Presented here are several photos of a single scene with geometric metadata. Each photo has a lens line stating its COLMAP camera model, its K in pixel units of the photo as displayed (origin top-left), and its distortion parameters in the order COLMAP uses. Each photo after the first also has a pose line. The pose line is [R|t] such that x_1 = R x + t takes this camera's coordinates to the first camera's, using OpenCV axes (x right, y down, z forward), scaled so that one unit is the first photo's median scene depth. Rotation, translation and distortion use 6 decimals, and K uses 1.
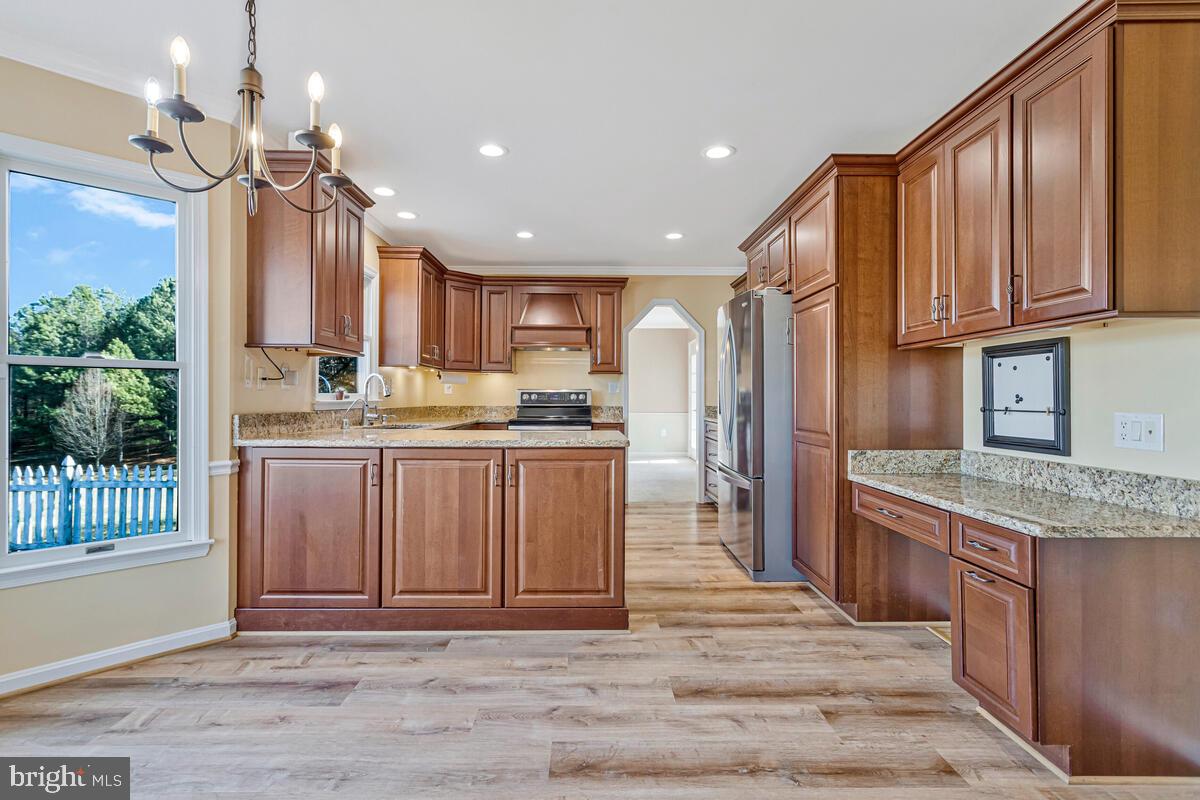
lens RADIAL K [[570.4, 0, 595.3], [0, 570.4, 396.1], [0, 0, 1]] dist [0.000460, 0.001575]
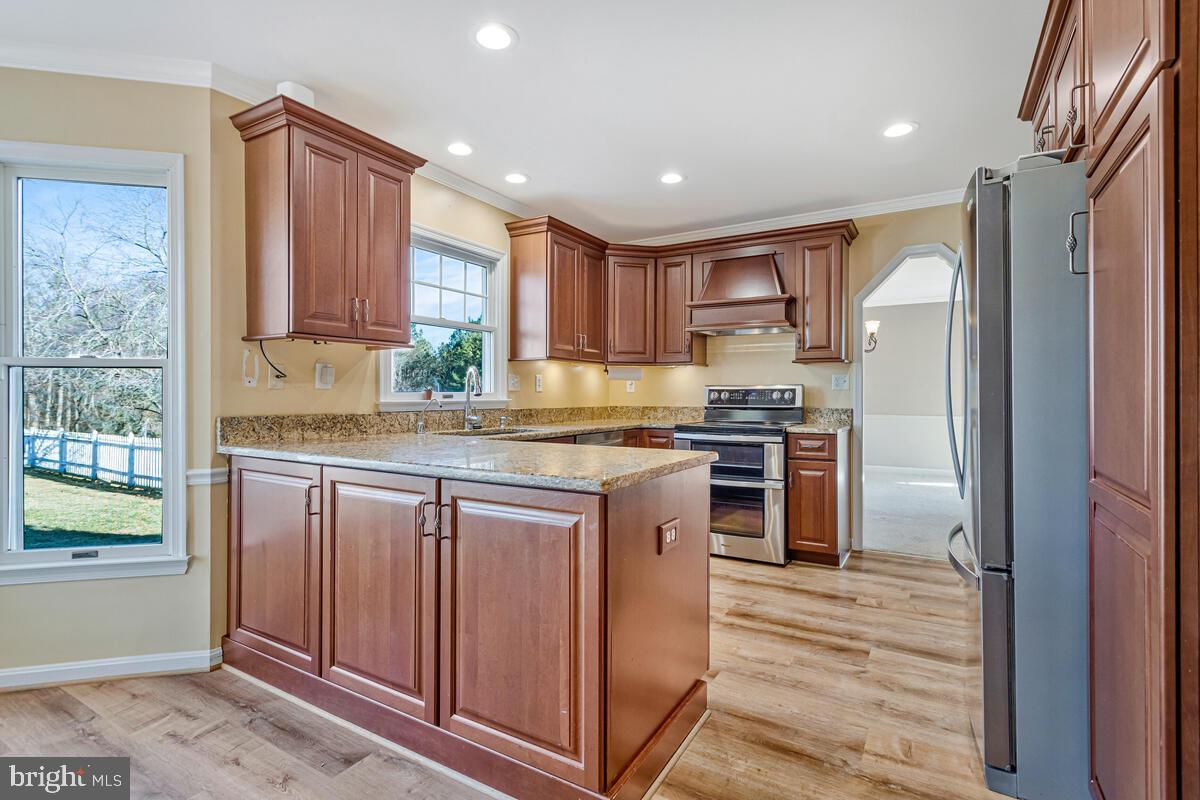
lens RADIAL K [[570.4, 0, 595.5], [0, 570.4, 395.3], [0, 0, 1]] dist [0.000460, 0.001575]
pose [[0.848608, -0.002376, -0.529017, 0.325920], [0.003394, 0.999994, 0.000953, -0.000182], [0.529012, -0.002604, 0.848611, 0.551575]]
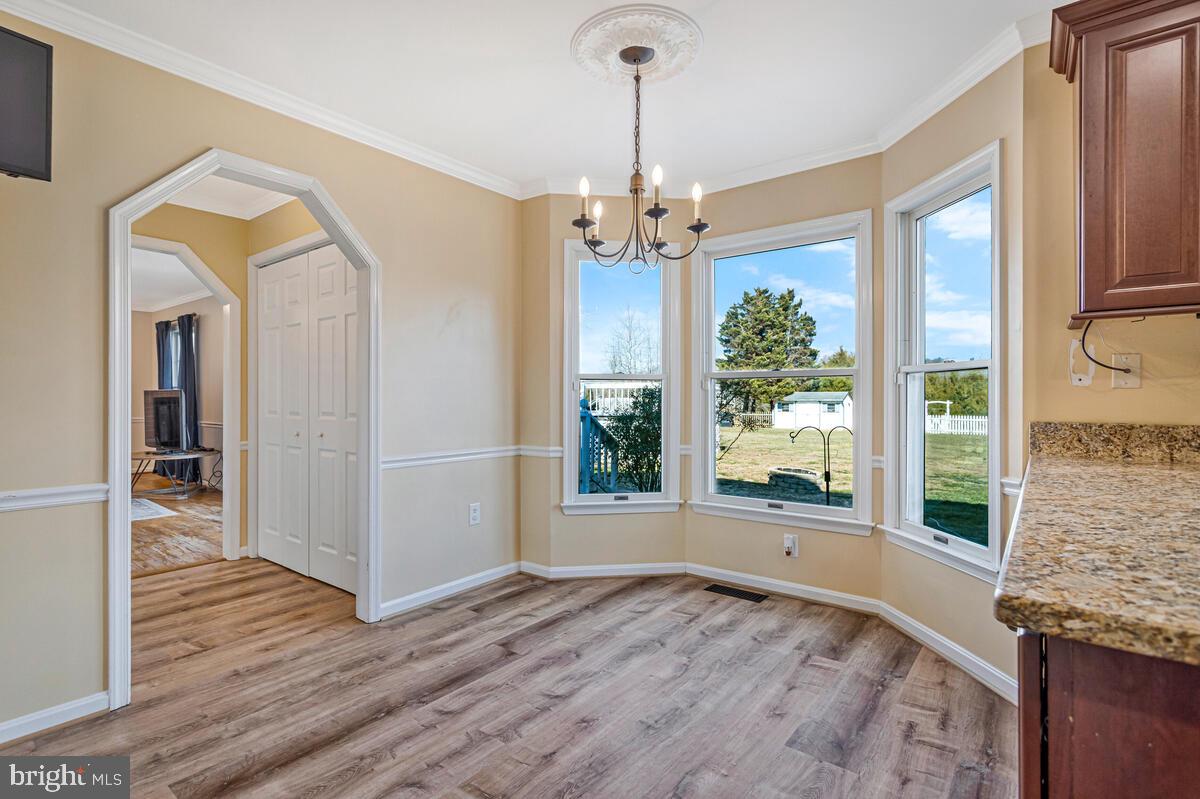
lens RADIAL K [[570.4, 0, 595.2], [0, 570.4, 395.8], [0, 0, 1]] dist [0.000460, 0.001575]
pose [[-0.628245, -0.002949, -0.778010, 0.328525], [0.000040, 0.999993, -0.003822, 0.000796], [0.778016, -0.002432, -0.628240, 1.011567]]
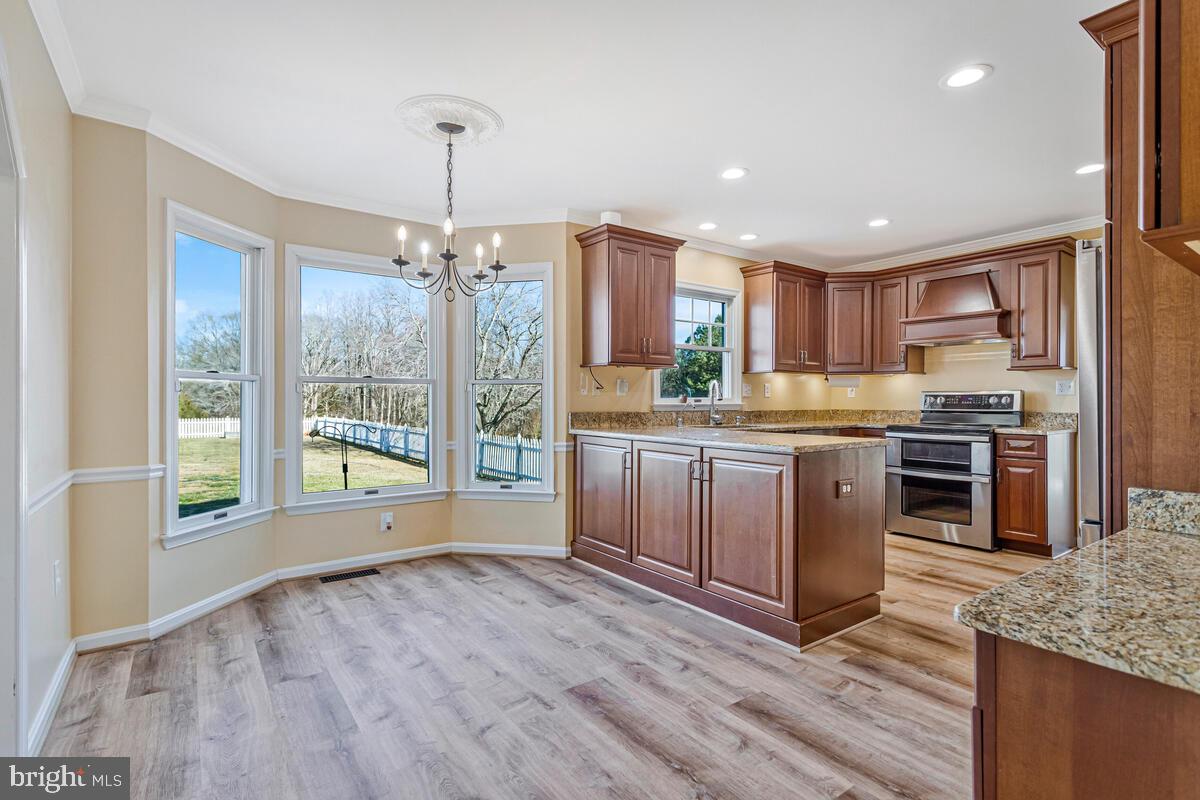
lens RADIAL K [[570.4, 0, 594.7], [0, 570.4, 399.6], [0, 0, 1]] dist [0.000460, 0.001575]
pose [[0.571584, -0.002378, -0.820540, 0.639795], [0.002291, 0.999997, -0.001302, 0.000417], [0.820541, -0.001135, 0.571587, 0.186447]]
